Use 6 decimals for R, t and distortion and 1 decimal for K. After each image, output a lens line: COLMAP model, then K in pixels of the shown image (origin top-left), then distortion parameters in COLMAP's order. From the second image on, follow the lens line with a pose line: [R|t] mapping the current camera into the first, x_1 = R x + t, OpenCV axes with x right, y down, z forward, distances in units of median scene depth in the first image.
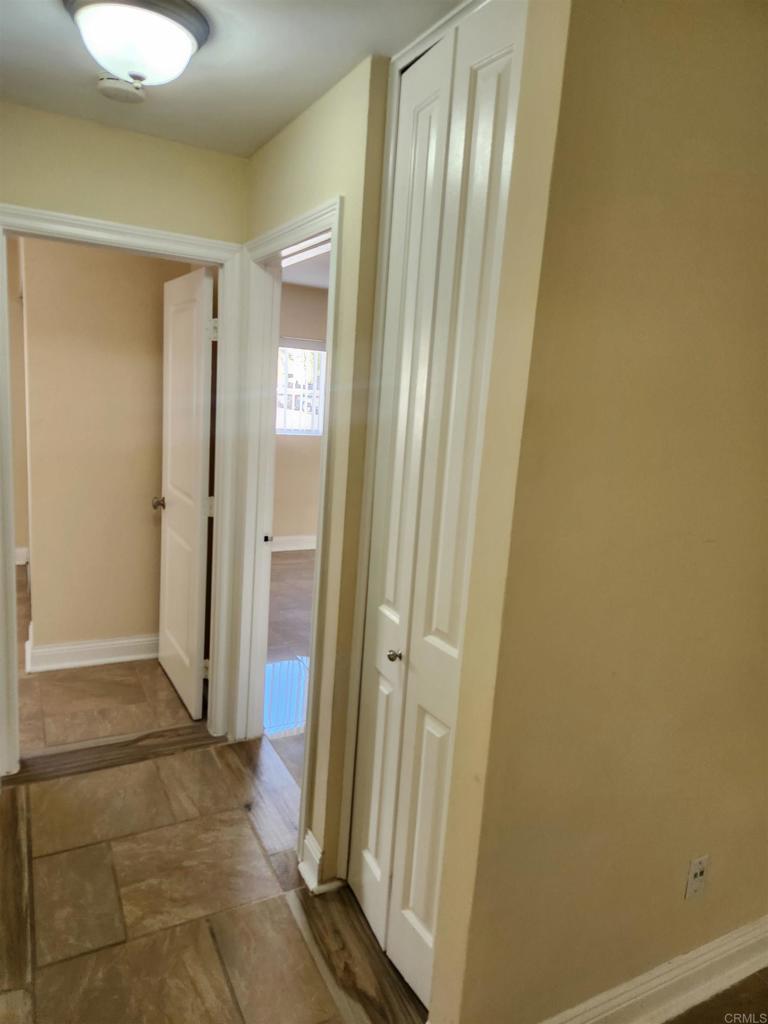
lens RADIAL K [[690.0, 0, 383.5], [0, 690.0, 513.5], [0, 0, 1]] dist [-0.008789, -0.003757]
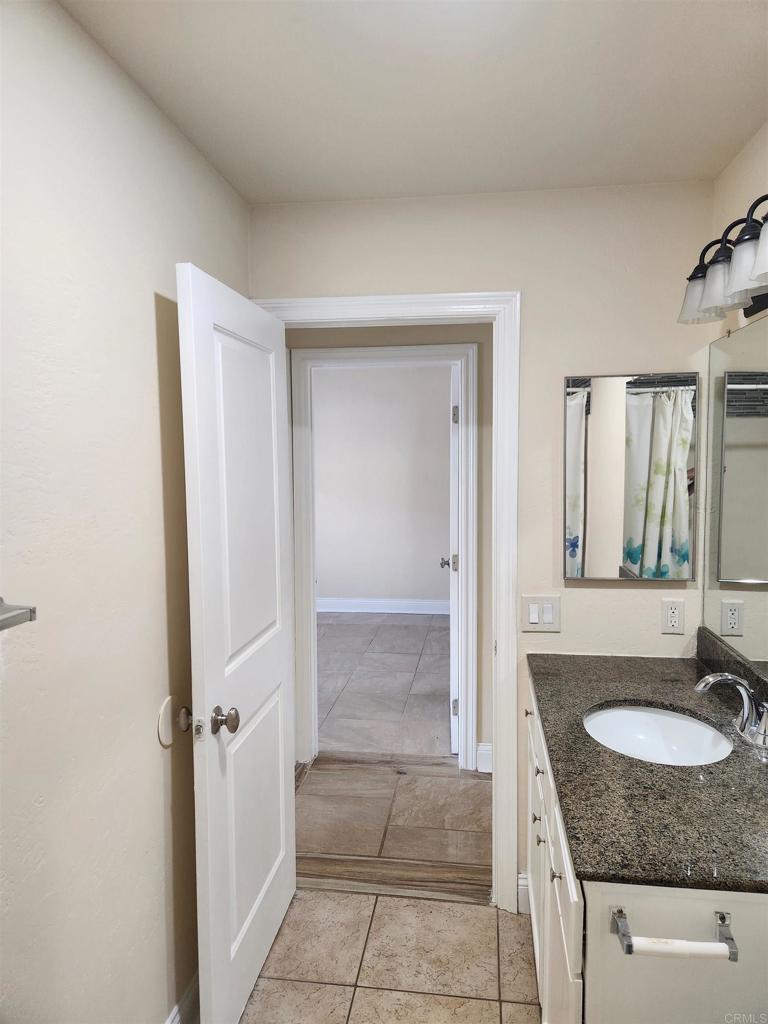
lens RADIAL K [[690.0, 0, 383.3], [0, 690.0, 510.4], [0, 0, 1]] dist [-0.008789, -0.003757]
pose [[0.587443, -0.142773, 0.796572, -1.416049], [0.175957, 0.983300, 0.046479, -0.197887], [-0.789905, 0.112859, 0.602755, 0.127385]]
